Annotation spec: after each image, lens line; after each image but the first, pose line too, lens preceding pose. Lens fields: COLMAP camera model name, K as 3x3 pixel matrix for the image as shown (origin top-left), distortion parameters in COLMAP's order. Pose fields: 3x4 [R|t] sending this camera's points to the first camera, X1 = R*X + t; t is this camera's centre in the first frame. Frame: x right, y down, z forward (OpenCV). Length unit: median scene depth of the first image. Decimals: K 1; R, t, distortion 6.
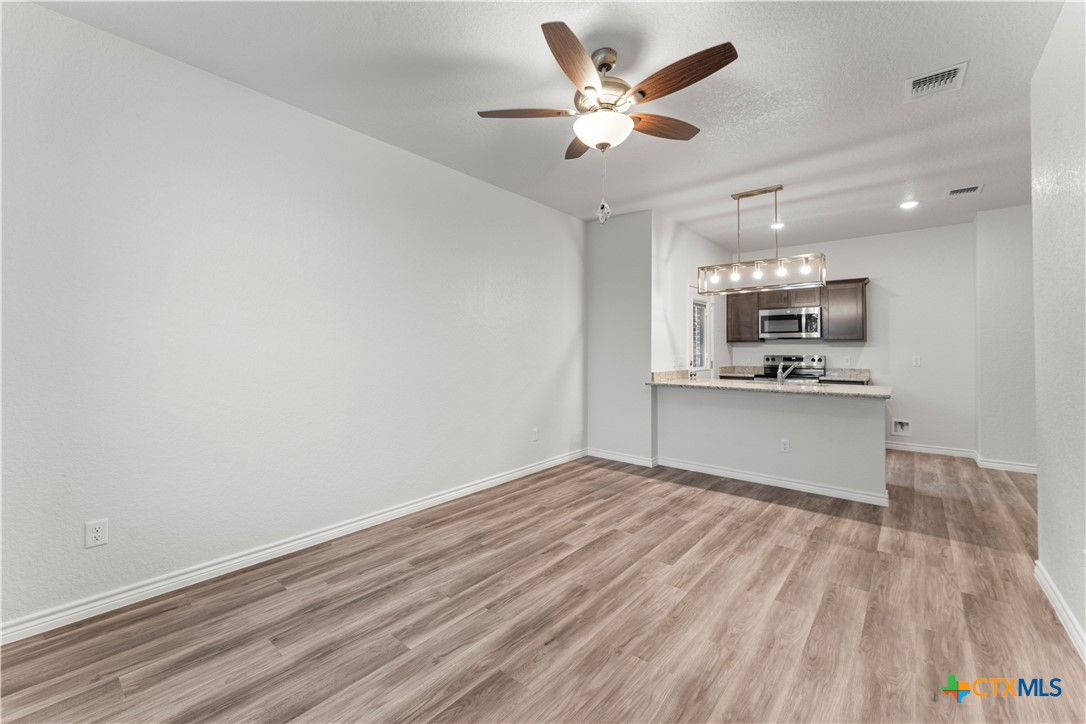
lens RADIAL K [[437.5, 0, 545.0], [0, 437.5, 357.6], [0, 0, 1]] dist [0.004619, -0.000526]
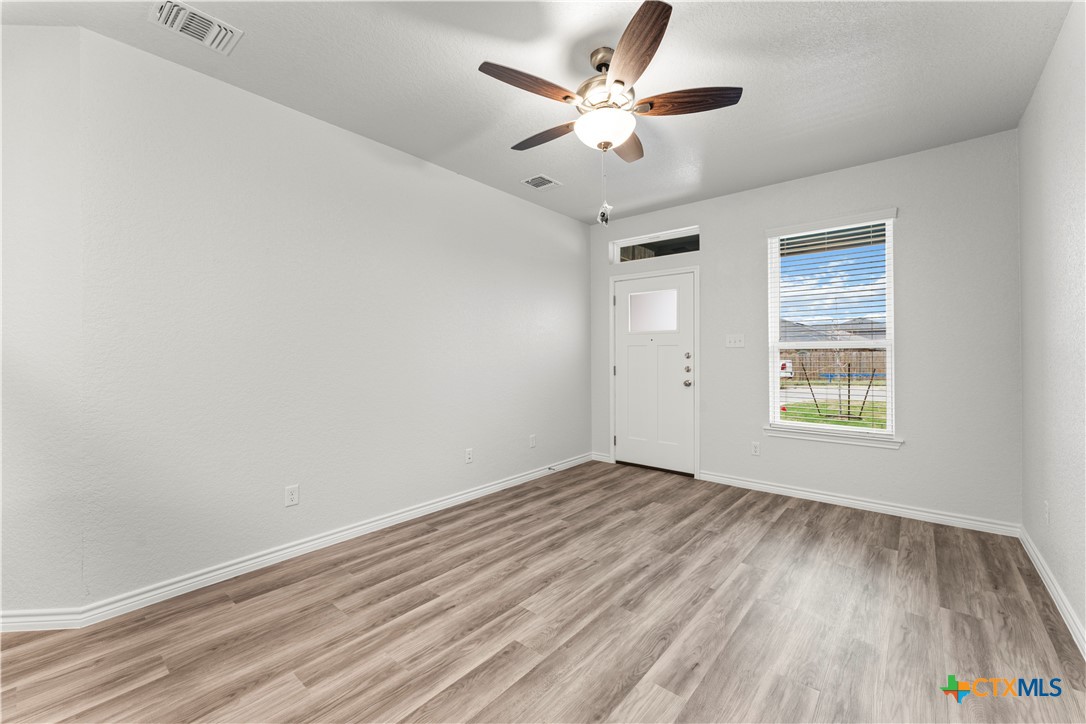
lens RADIAL K [[437.5, 0, 545.0], [0, 437.5, 357.6], [0, 0, 1]] dist [0.004619, -0.000526]
pose [[-0.999919, 0.000062, 0.012764, 0.252033], [0.000315, 0.999803, 0.019850, -0.028803], [-0.012760, 0.019852, -0.999721, 1.930428]]
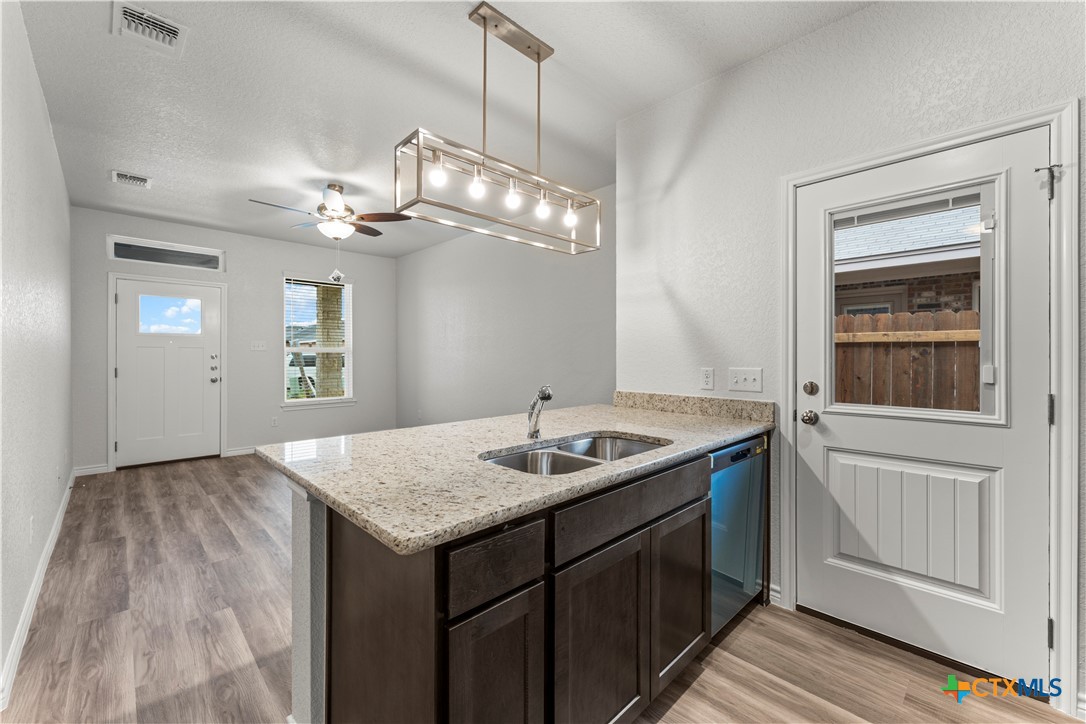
lens RADIAL K [[437.5, 0, 545.0], [0, 437.5, 357.6], [0, 0, 1]] dist [0.004619, -0.000526]
pose [[-0.096750, 0.001837, -0.995307, 1.791832], [-0.014896, 0.999884, 0.003293, -0.028776], [0.995197, 0.015144, -0.096712, 1.964758]]
